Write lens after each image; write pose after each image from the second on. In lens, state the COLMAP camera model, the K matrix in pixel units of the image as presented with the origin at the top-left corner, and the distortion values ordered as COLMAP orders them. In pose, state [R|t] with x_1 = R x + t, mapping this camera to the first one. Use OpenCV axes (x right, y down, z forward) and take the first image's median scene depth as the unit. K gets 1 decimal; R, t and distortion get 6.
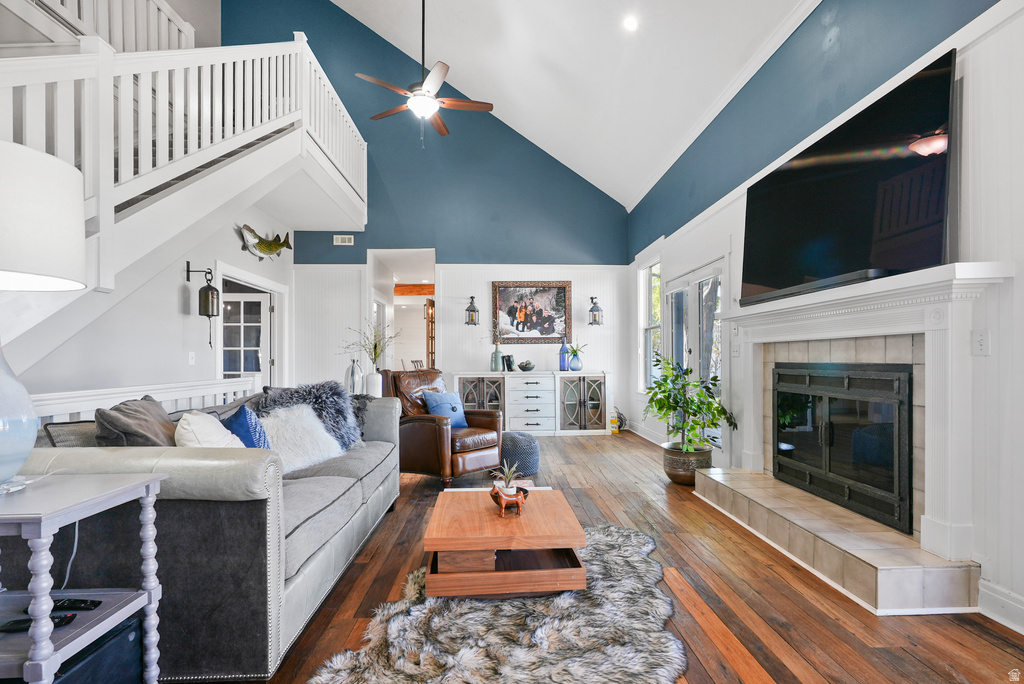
lens RADIAL K [[468.6, 0, 524.1], [0, 468.6, 359.0], [0, 0, 1]] dist [-0.008462, 0.004074]
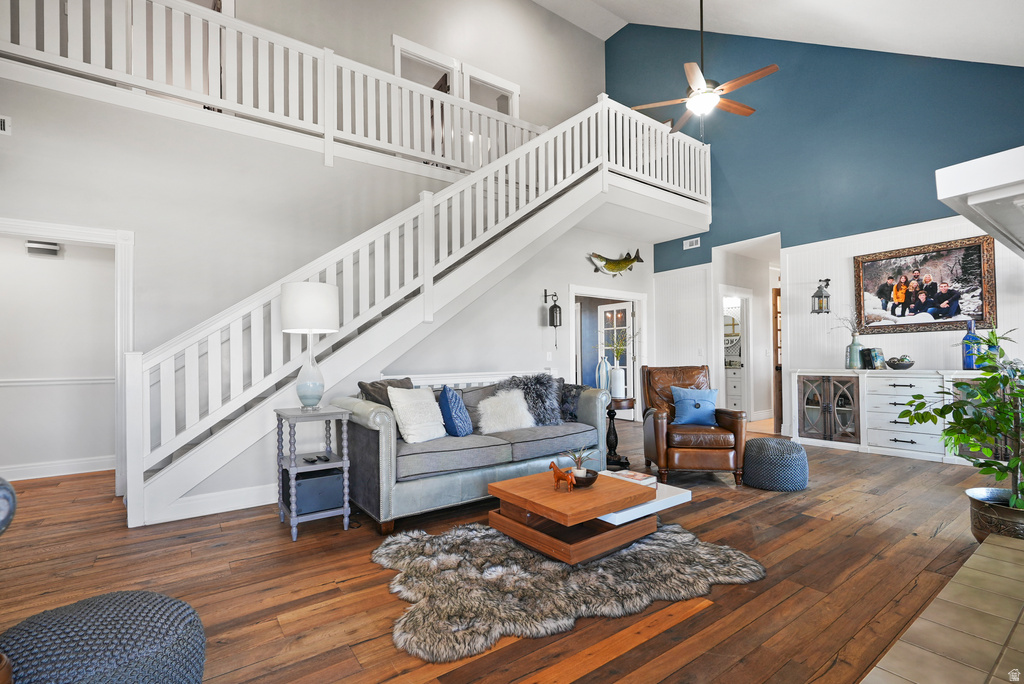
lens RADIAL K [[468.6, 0, 517.4], [0, 468.6, 351.0], [0, 0, 1]] dist [-0.008462, 0.004074]
pose [[0.549665, -0.015404, -0.835243, 0.289902], [0.010373, 0.999879, -0.011614, -0.001105], [0.835321, -0.002281, 0.549758, 0.083000]]
